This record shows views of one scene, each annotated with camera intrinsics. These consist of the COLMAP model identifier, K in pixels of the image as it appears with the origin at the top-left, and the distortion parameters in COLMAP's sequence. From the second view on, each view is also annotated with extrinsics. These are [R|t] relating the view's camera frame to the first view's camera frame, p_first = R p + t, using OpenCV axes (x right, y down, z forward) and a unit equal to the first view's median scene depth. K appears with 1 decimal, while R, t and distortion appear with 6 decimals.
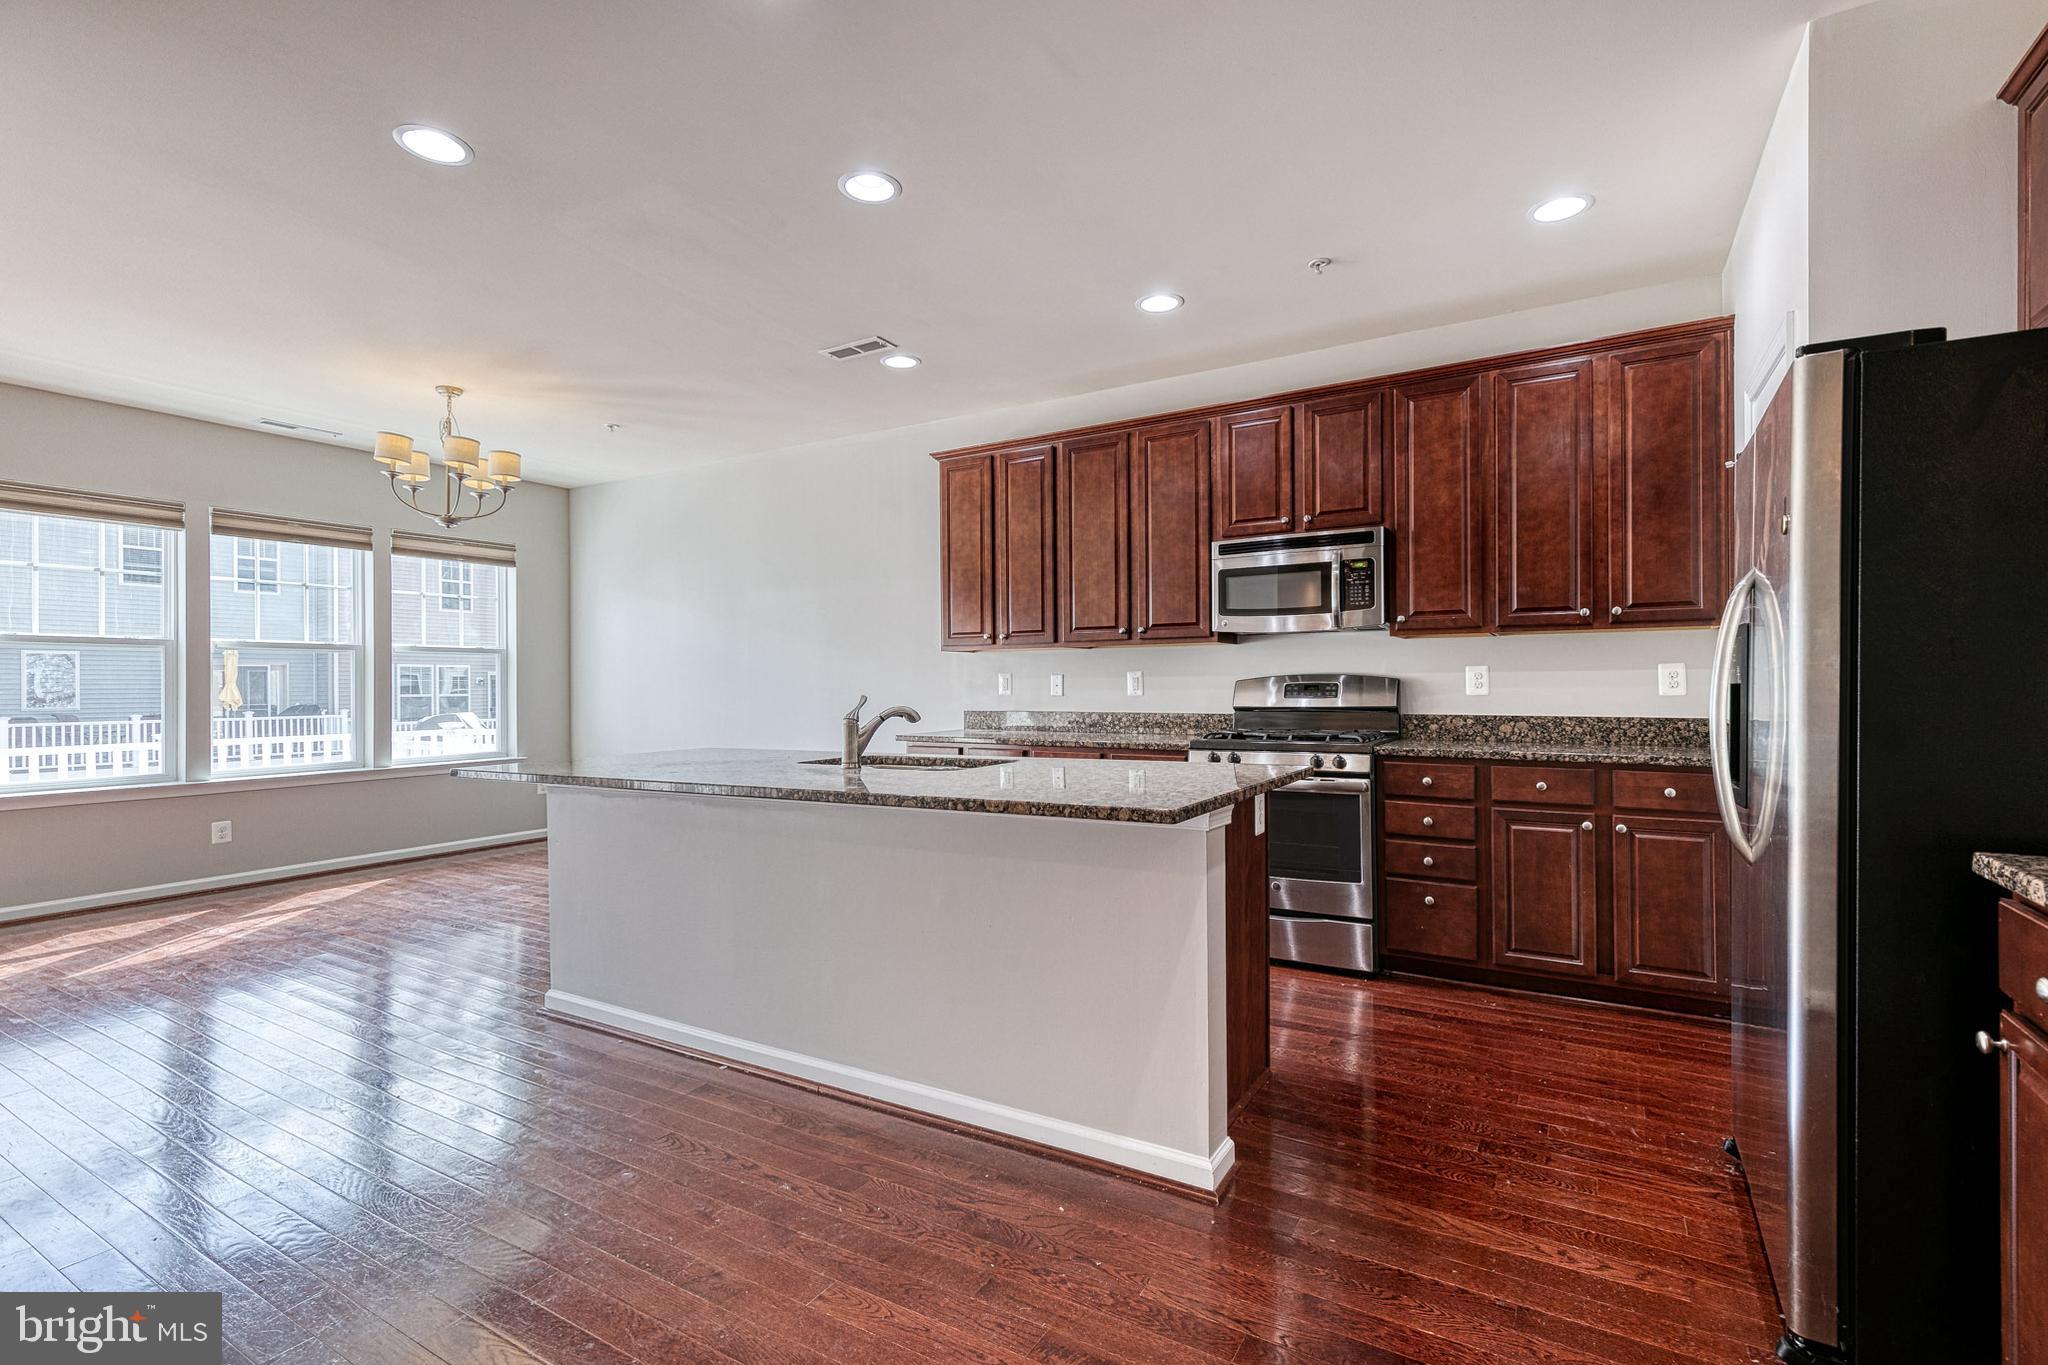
lens RADIAL K [[917.4, 0, 1041.3], [0, 917.4, 685.6], [0, 0, 1]] dist [0.009853, -0.001365]
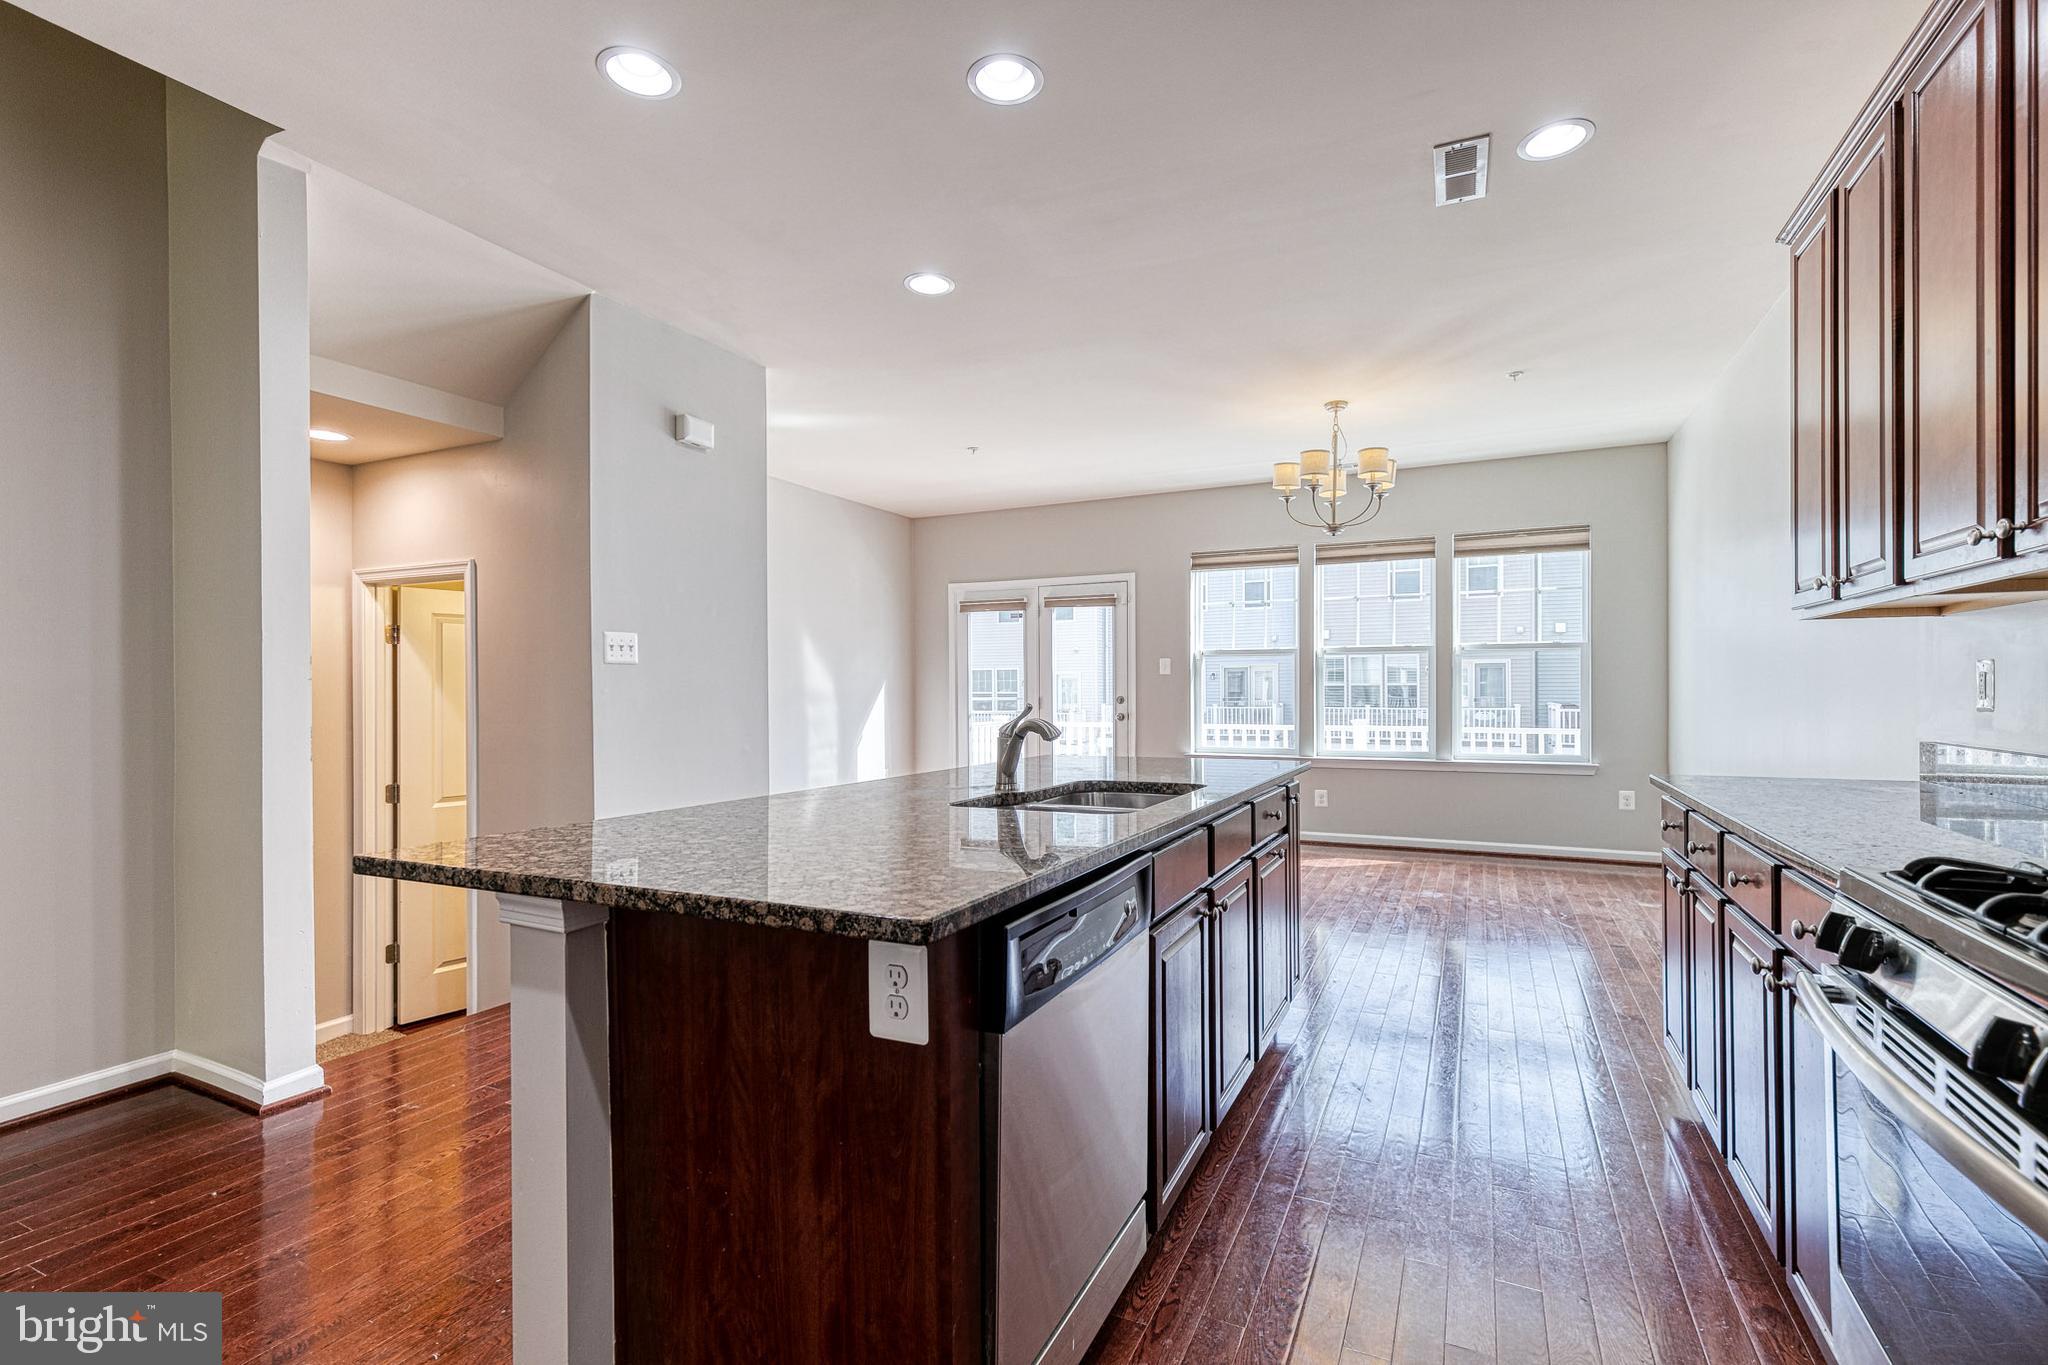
lens RADIAL K [[912.6, 0, 1043.5], [0, 912.6, 689.3], [0, 0, 1]] dist [-0.000343, -0.000303]
pose [[0.091160, 0.008939, -0.995796, 0.403866], [0.003052, 0.999953, 0.009256, -0.005525], [0.995832, -0.003883, 0.091129, 0.617547]]
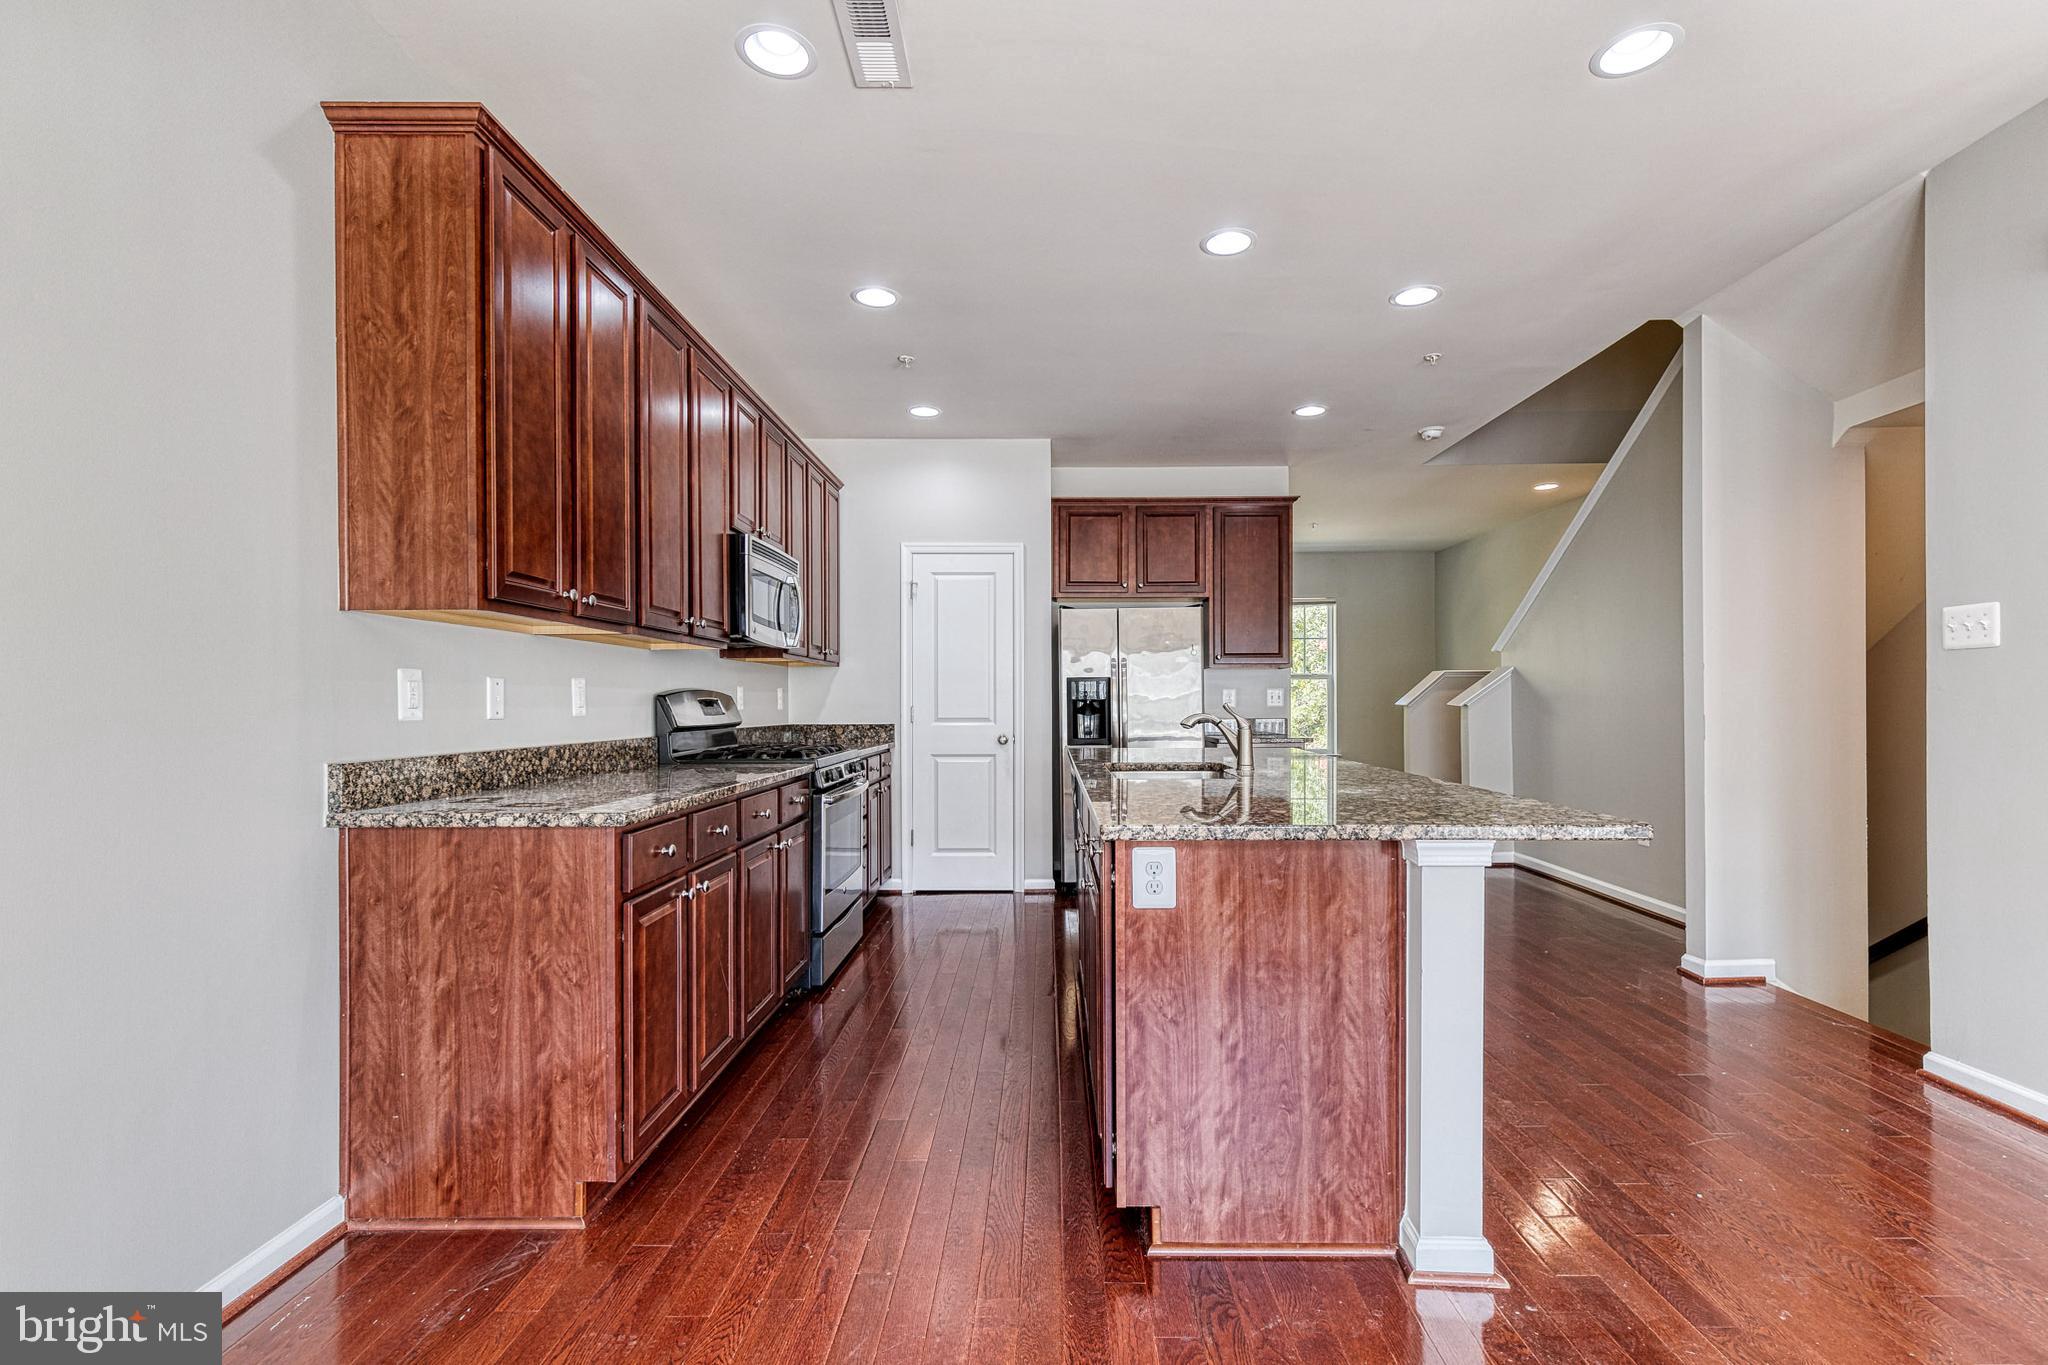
lens RADIAL K [[925.3, 0, 1046.5], [0, 925.3, 700.4], [0, 0, 1]] dist [0.008861, -0.000802]
pose [[-0.505885, 0.009549, 0.862548, -0.664295], [0.007894, 0.999948, -0.006440, 0.007280], [-0.862565, 0.003551, -0.505934, 1.131256]]
